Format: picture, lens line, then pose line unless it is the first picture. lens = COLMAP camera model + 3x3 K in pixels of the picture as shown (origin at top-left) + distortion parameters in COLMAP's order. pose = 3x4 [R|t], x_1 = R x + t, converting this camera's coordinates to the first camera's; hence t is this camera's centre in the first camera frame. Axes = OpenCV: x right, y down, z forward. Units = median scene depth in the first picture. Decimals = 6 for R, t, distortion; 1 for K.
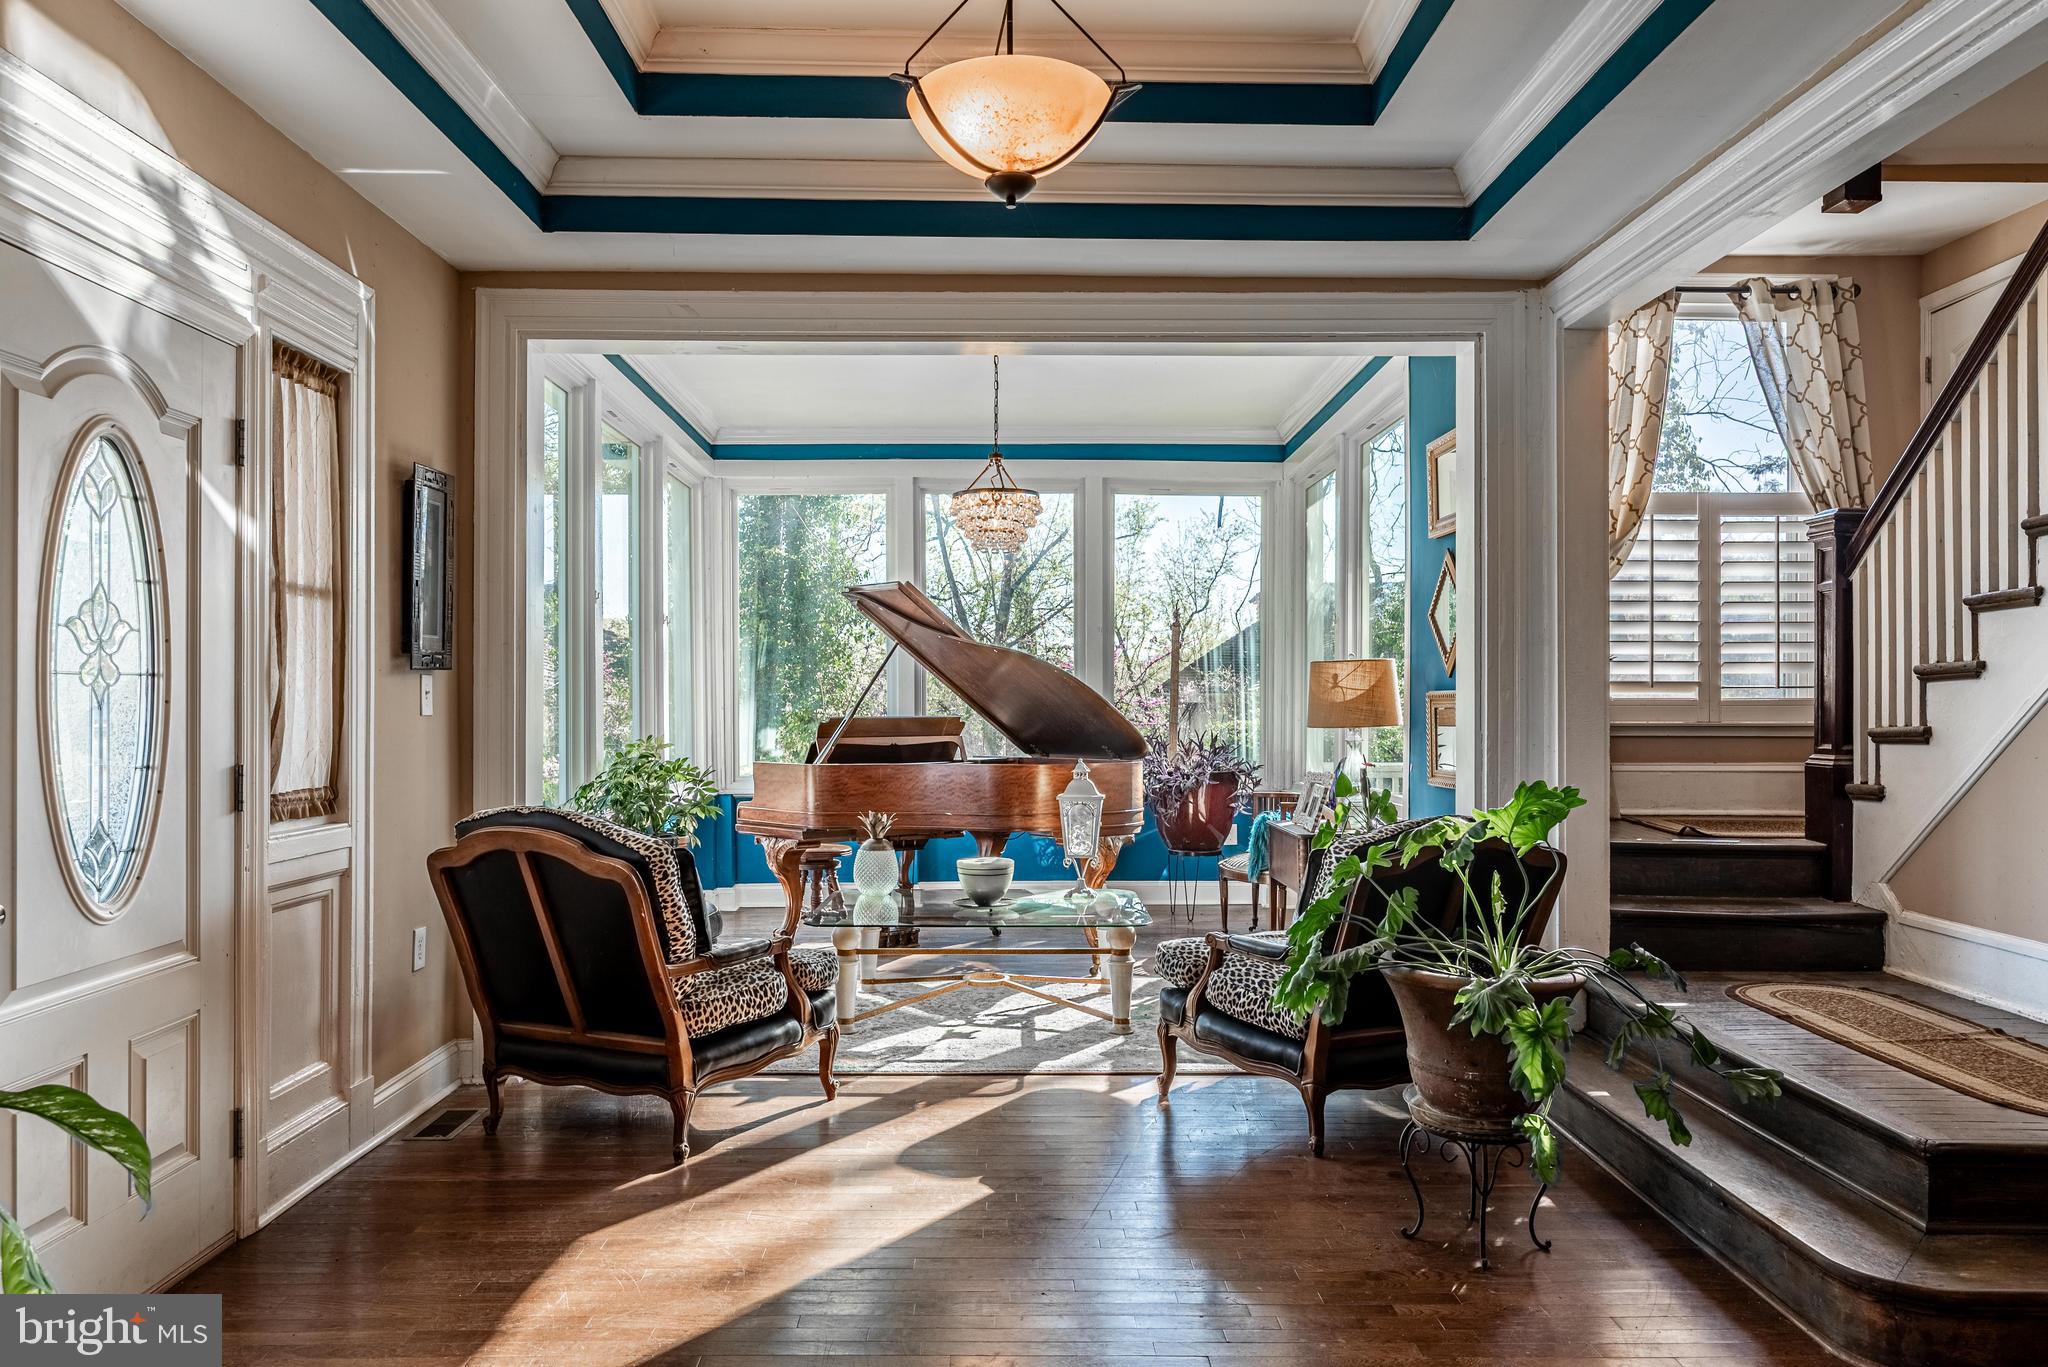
lens RADIAL K [[1411.0, 0, 1012.7], [0, 1411.0, 691.6], [0, 0, 1]] dist [0.000565, 0.000491]
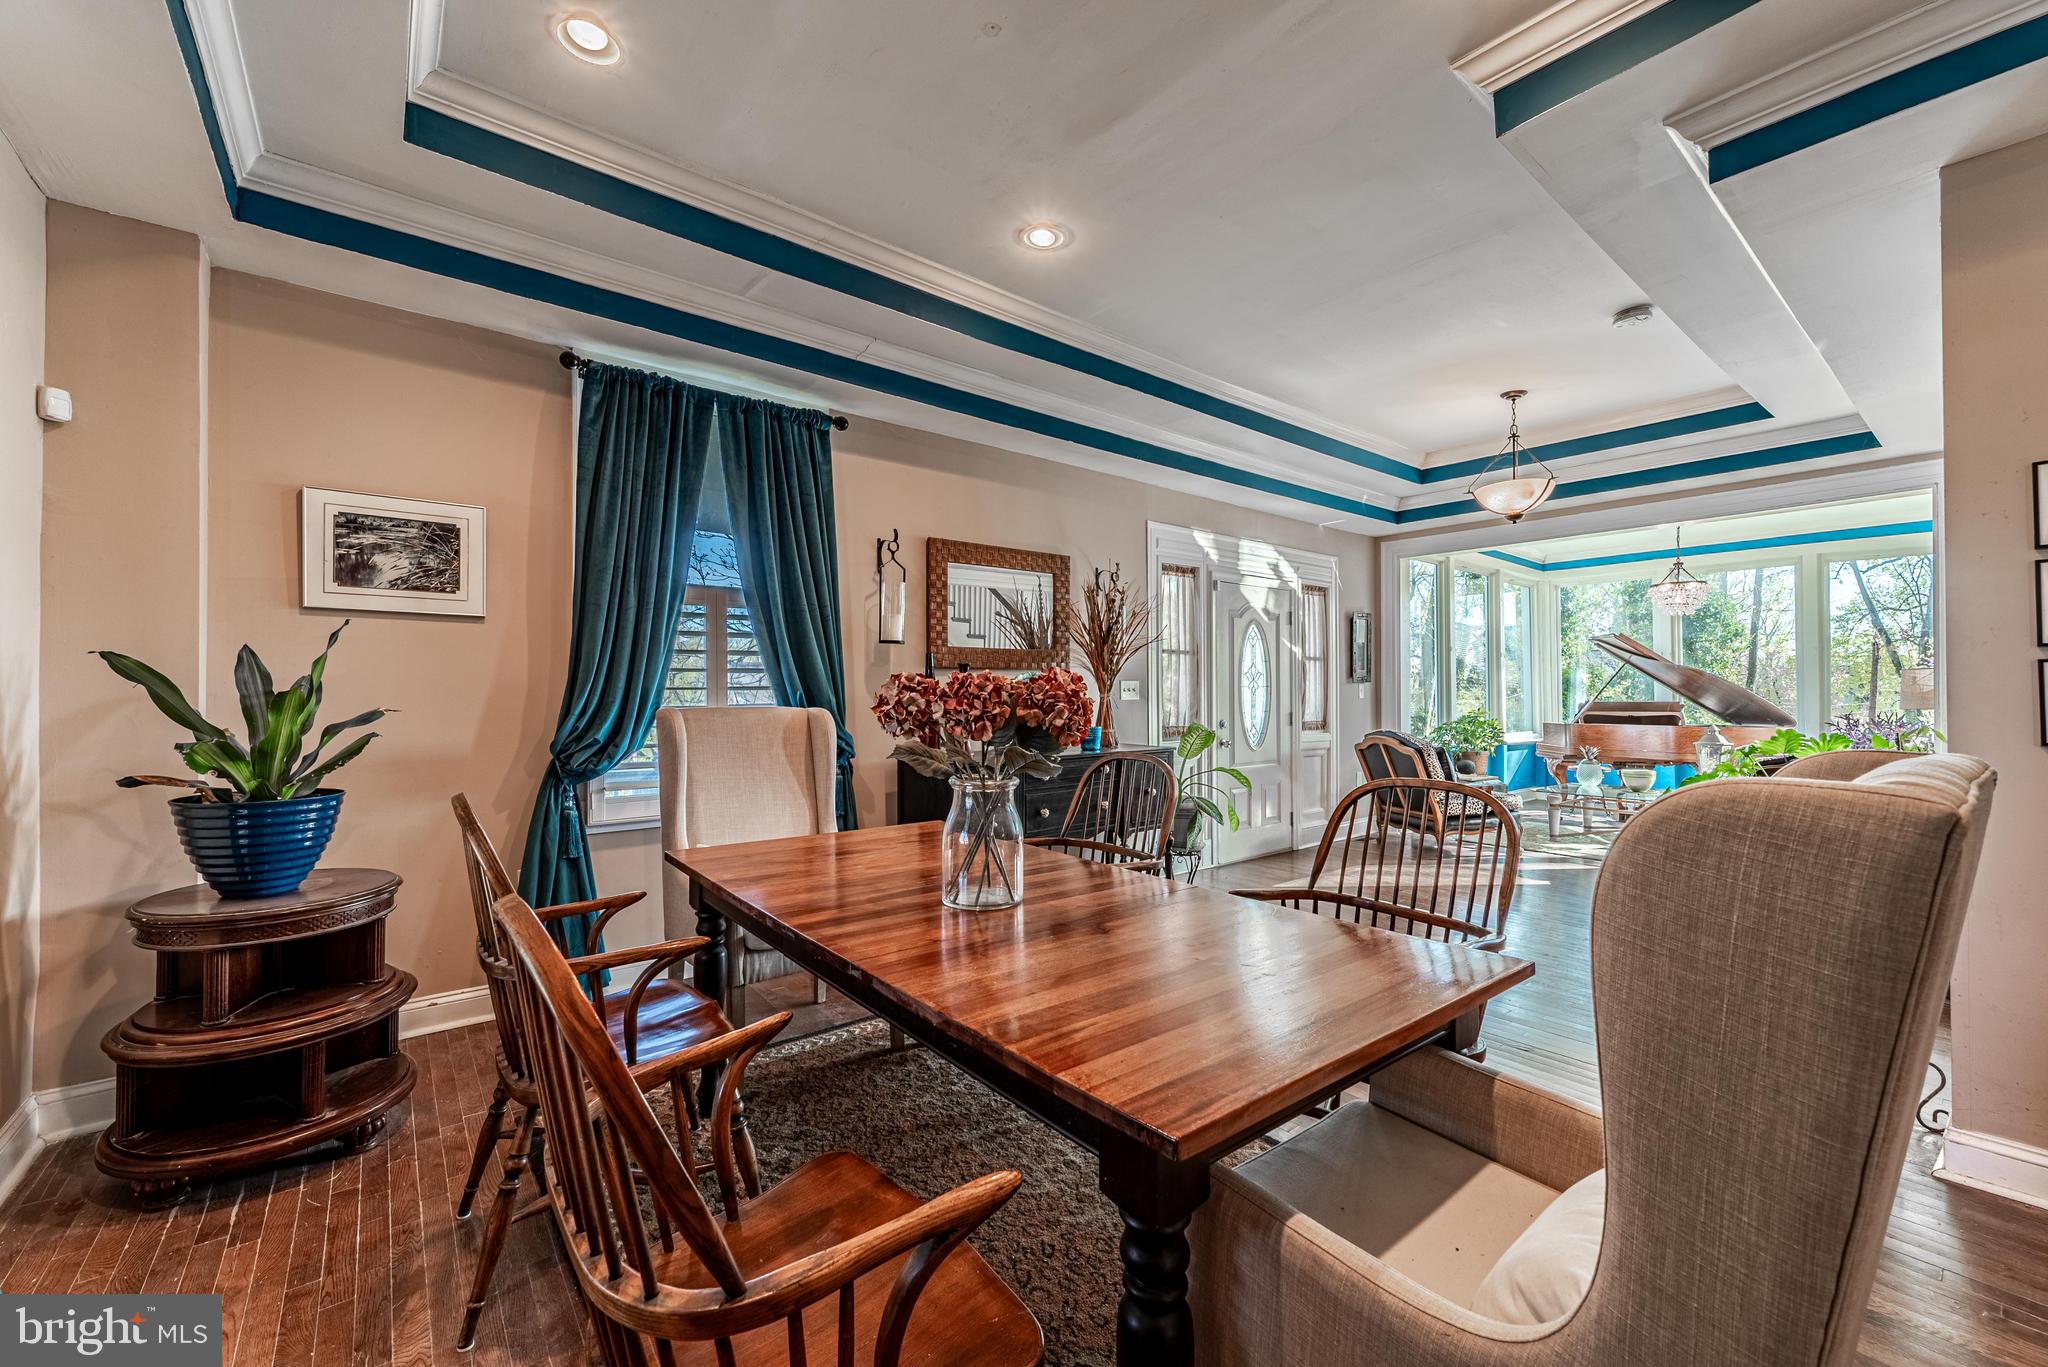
lens RADIAL K [[793.3, 0, 1024.0], [0, 793.3, 683.5], [0, 0, 1]] dist [0.000369, 0.000063]
pose [[0.614709, -0.011282, -0.788673, 0.414098], [0.006592, 0.999936, -0.009166, -0.002814], [0.788726, 0.000436, 0.614744, -0.503376]]
